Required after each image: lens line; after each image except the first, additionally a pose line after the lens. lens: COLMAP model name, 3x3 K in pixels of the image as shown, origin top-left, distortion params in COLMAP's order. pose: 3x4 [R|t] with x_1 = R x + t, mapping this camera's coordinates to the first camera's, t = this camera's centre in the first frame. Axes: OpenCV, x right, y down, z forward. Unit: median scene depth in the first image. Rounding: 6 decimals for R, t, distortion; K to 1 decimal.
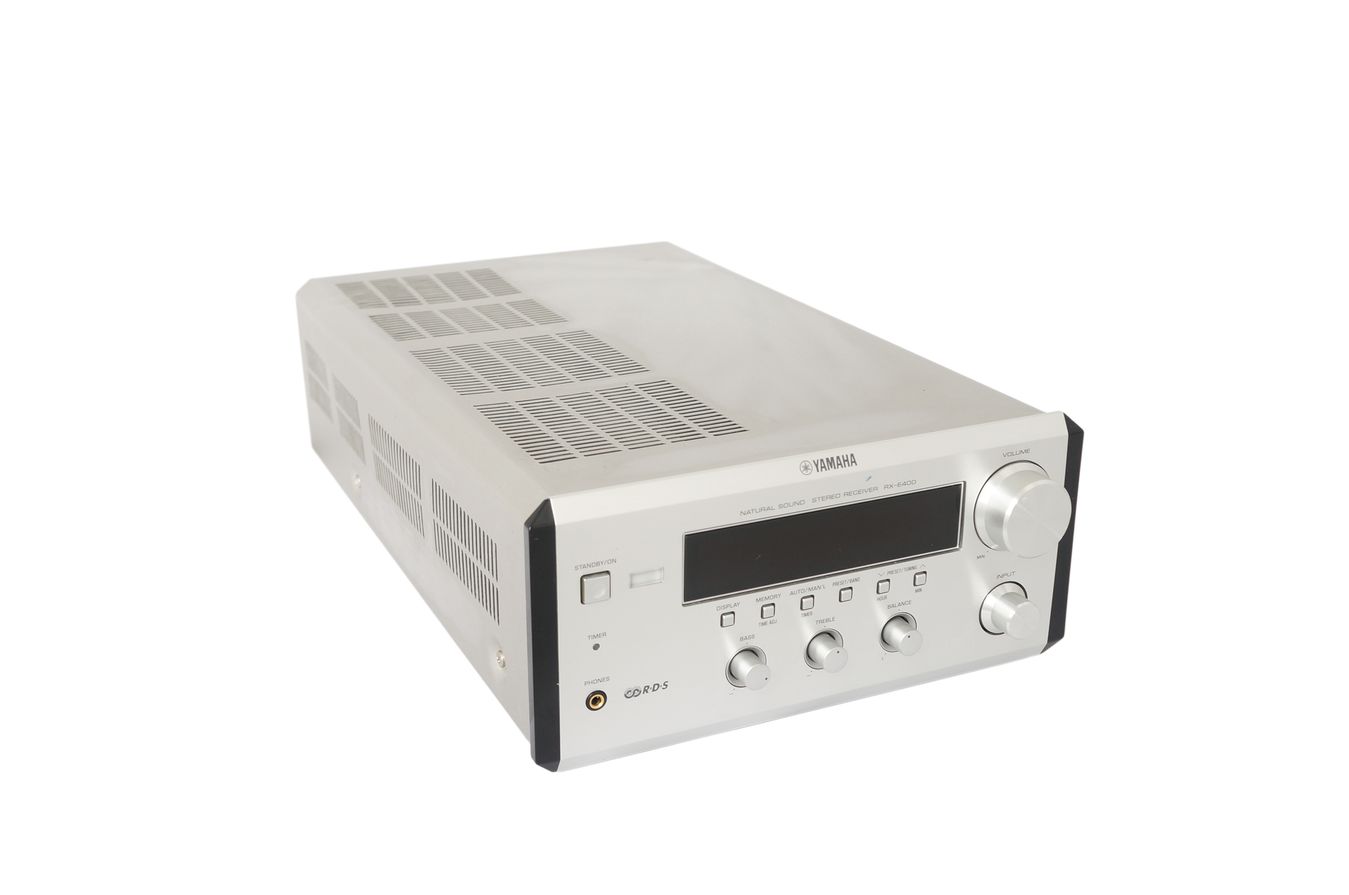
lens RADIAL K [[1534.2, 0, 677.9], [0, 1534.2, 448.8], [0, 0, 1]] dist [-0.013533, 0.006489]
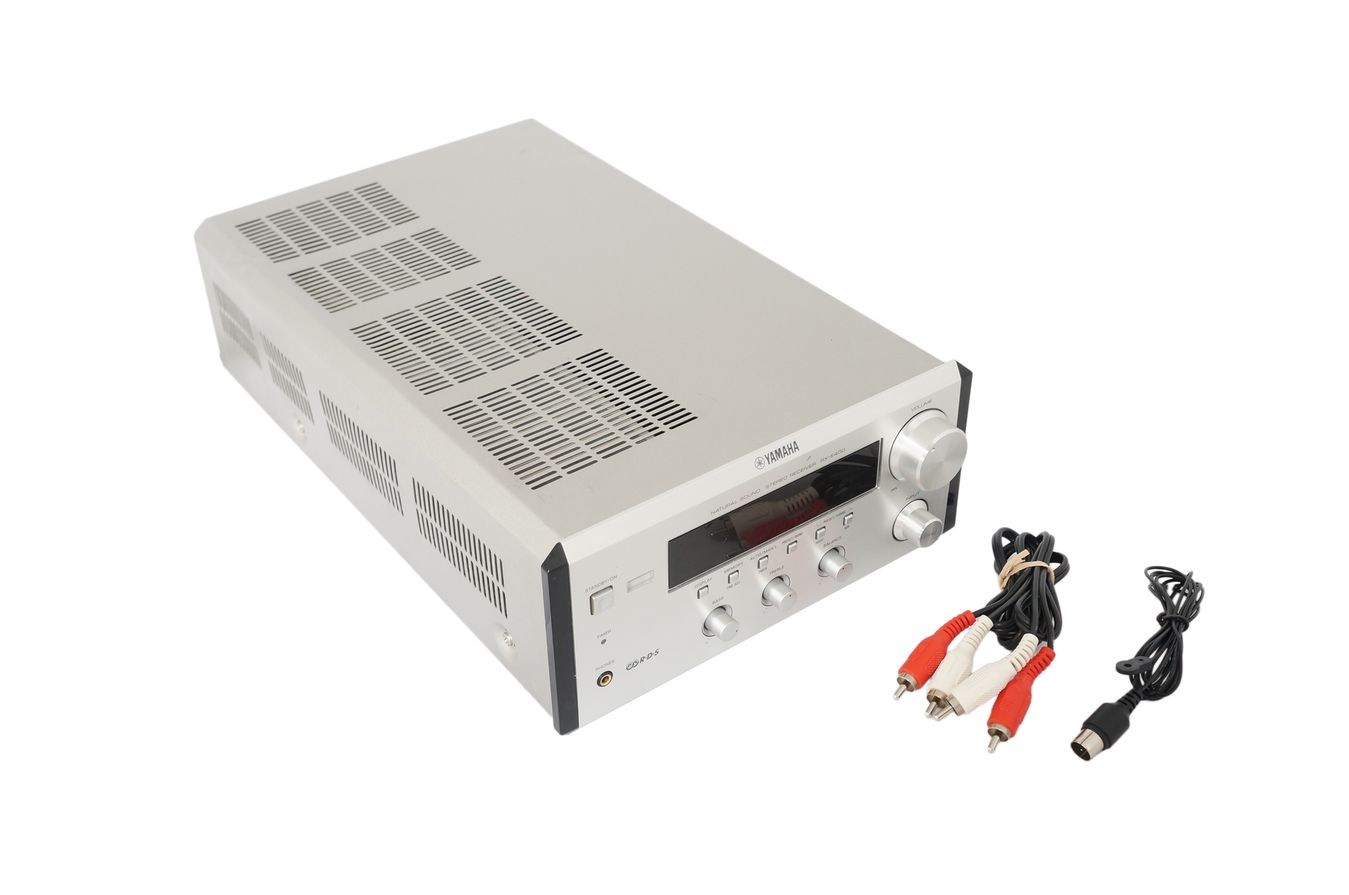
lens RADIAL K [[1534.2, 0, 677.9], [0, 1534.2, 448.8], [0, 0, 1]] dist [-0.013533, 0.006489]
pose [[0.980509, -0.125897, 0.150840, -0.146681], [0.078282, 0.954488, 0.287793, -0.326659], [-0.180207, -0.270376, 0.945739, -0.085118]]
